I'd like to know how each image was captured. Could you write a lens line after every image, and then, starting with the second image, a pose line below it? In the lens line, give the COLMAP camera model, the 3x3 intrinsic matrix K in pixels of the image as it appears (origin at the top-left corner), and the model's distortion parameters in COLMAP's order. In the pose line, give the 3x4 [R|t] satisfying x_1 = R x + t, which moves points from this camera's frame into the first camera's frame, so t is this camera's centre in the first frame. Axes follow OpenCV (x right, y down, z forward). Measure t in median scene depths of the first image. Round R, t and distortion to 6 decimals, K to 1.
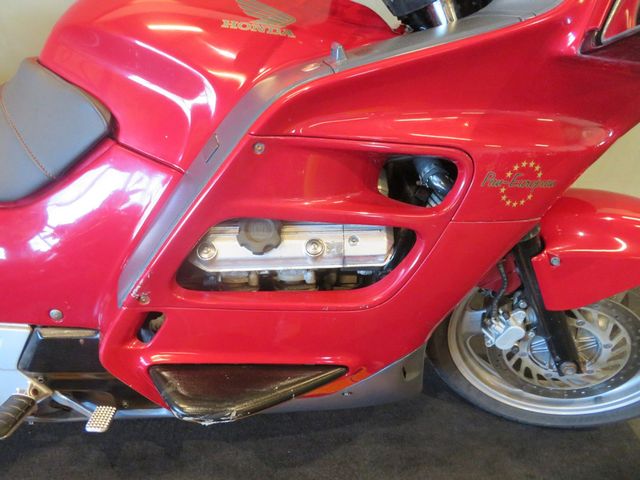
lens RADIAL K [[460.1, 0, 320.0], [0, 460.1, 240.0], [0, 0, 1]] dist [-0.004887, -0.000458]
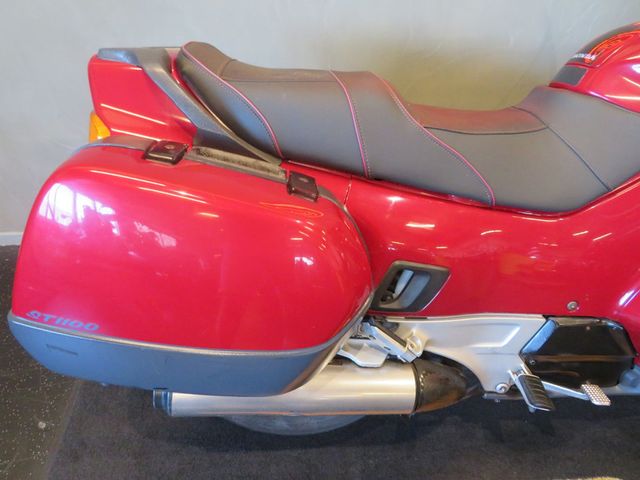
lens RADIAL K [[466.3, 0, 320.0], [0, 466.3, 240.0], [0, 0, 1]] dist [0.000341, 0.001997]
pose [[0.999061, -0.019260, -0.038819, -0.940315], [0.019425, 0.999804, 0.003875, -0.020525], [0.038737, -0.004626, 0.999239, -0.184441]]
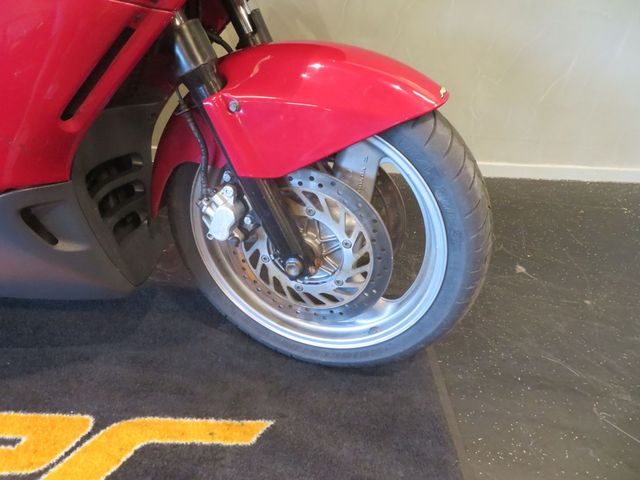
lens RADIAL K [[460.1, 0, 320.0], [0, 460.1, 240.0], [0, 0, 1]] dist [-0.004887, -0.000458]
pose [[0.996587, 0.066314, -0.049155, 0.625405], [-0.068267, 0.996897, -0.039188, 0.260783], [0.046403, 0.042410, 0.998022, 0.189563]]
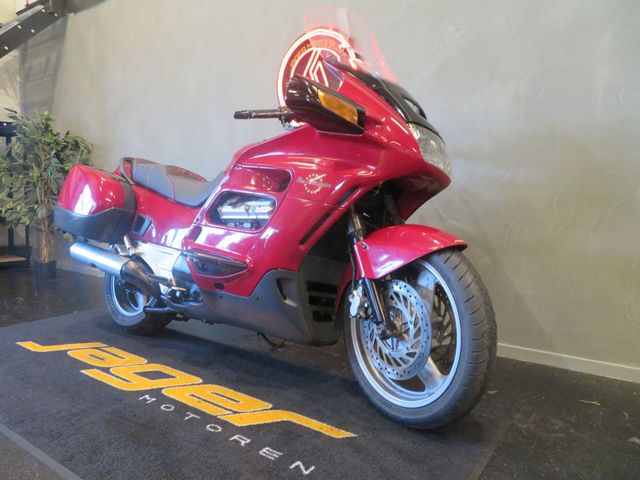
lens RADIAL K [[460.1, 0, 320.0], [0, 460.1, 240.0], [0, 0, 1]] dist [-0.004887, -0.000458]
pose [[0.752452, 0.019129, -0.658369, 1.377726], [-0.394816, 0.813185, -0.427610, 0.763081], [0.527196, 0.581691, 0.619435, -0.207270]]
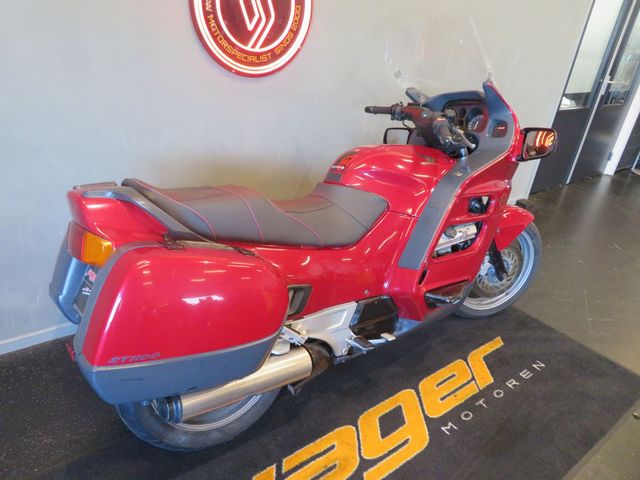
lens RADIAL K [[460.1, 0, 320.0], [0, 460.1, 240.0], [0, 0, 1]] dist [-0.004887, -0.000458]
pose [[0.845715, -0.196185, 0.496263, -1.460974], [0.273978, 0.957673, -0.088312, 0.042460], [-0.457932, 0.210652, 0.863669, -0.707431]]
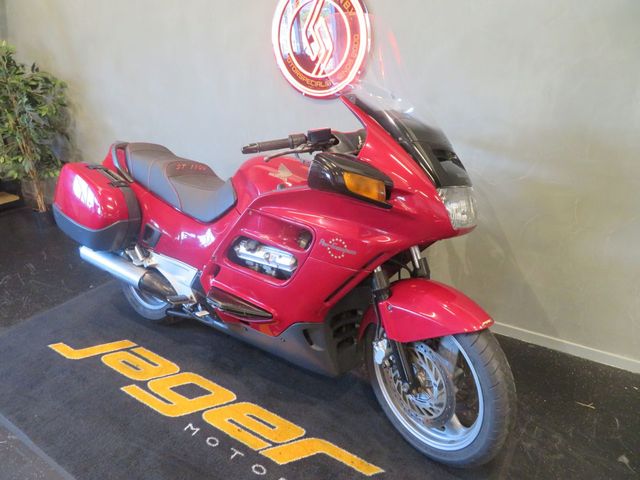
lens RADIAL K [[460.1, 0, 320.0], [0, 460.1, 240.0], [0, 0, 1]] dist [-0.004887, -0.000458]
pose [[0.771358, 0.187341, -0.608202, 1.195109], [-0.347442, 0.924663, -0.155827, 0.157295], [0.533189, 0.331513, 0.778337, -0.594109]]
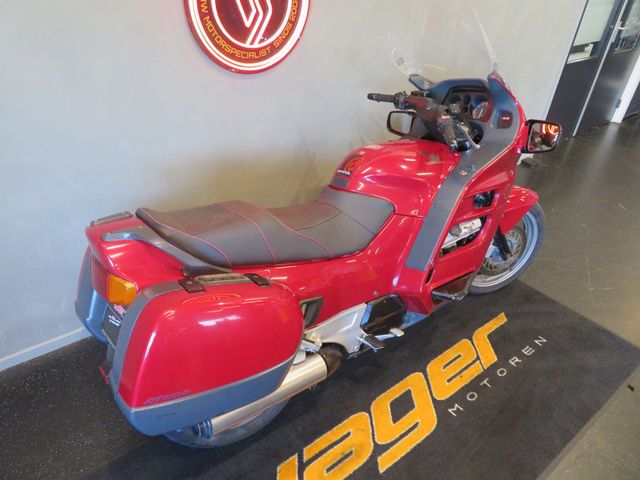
lens RADIAL K [[460.1, 0, 320.0], [0, 460.1, 240.0], [0, 0, 1]] dist [-0.004887, -0.000458]
pose [[0.839585, -0.291878, 0.458154, -1.442875], [0.314099, 0.948949, 0.028954, -0.201021], [-0.443215, 0.119596, 0.888401, -0.788835]]
